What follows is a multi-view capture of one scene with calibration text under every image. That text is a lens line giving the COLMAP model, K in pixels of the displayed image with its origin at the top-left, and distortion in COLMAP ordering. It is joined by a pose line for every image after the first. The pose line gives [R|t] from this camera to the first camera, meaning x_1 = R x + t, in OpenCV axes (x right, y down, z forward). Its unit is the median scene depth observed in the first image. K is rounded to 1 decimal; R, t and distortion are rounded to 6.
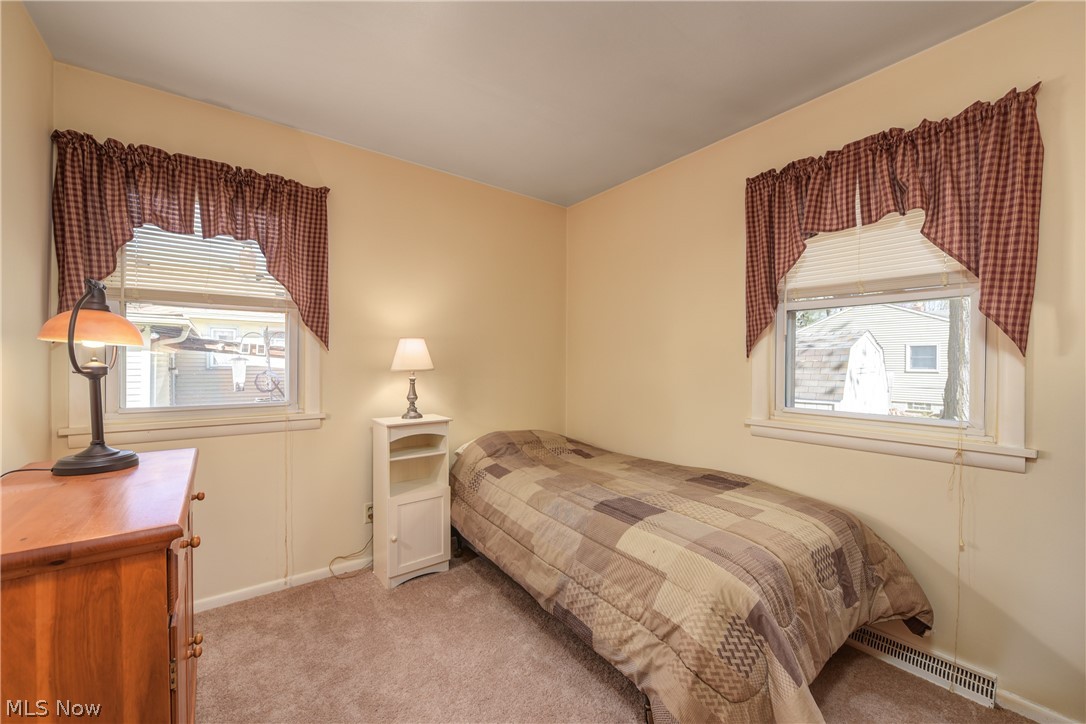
lens RADIAL K [[431.0, 0, 542.4], [0, 431.0, 363.9], [0, 0, 1]] dist [0.001422, -0.000337]
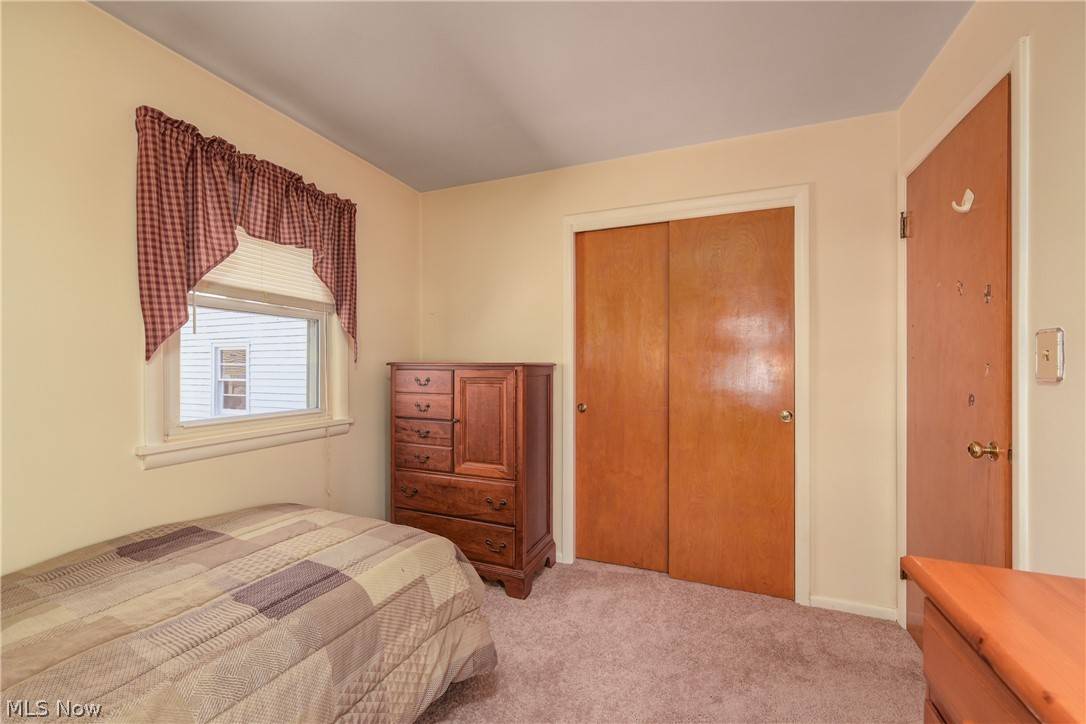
lens RADIAL K [[431.0, 0, 542.3], [0, 431.0, 364.4], [0, 0, 1]] dist [0.001422, -0.000337]
pose [[-0.509639, -0.001411, 0.860387, -0.558098], [0.001329, 0.999996, 0.002428, -0.010392], [-0.860387, 0.002381, -0.509635, 0.970233]]
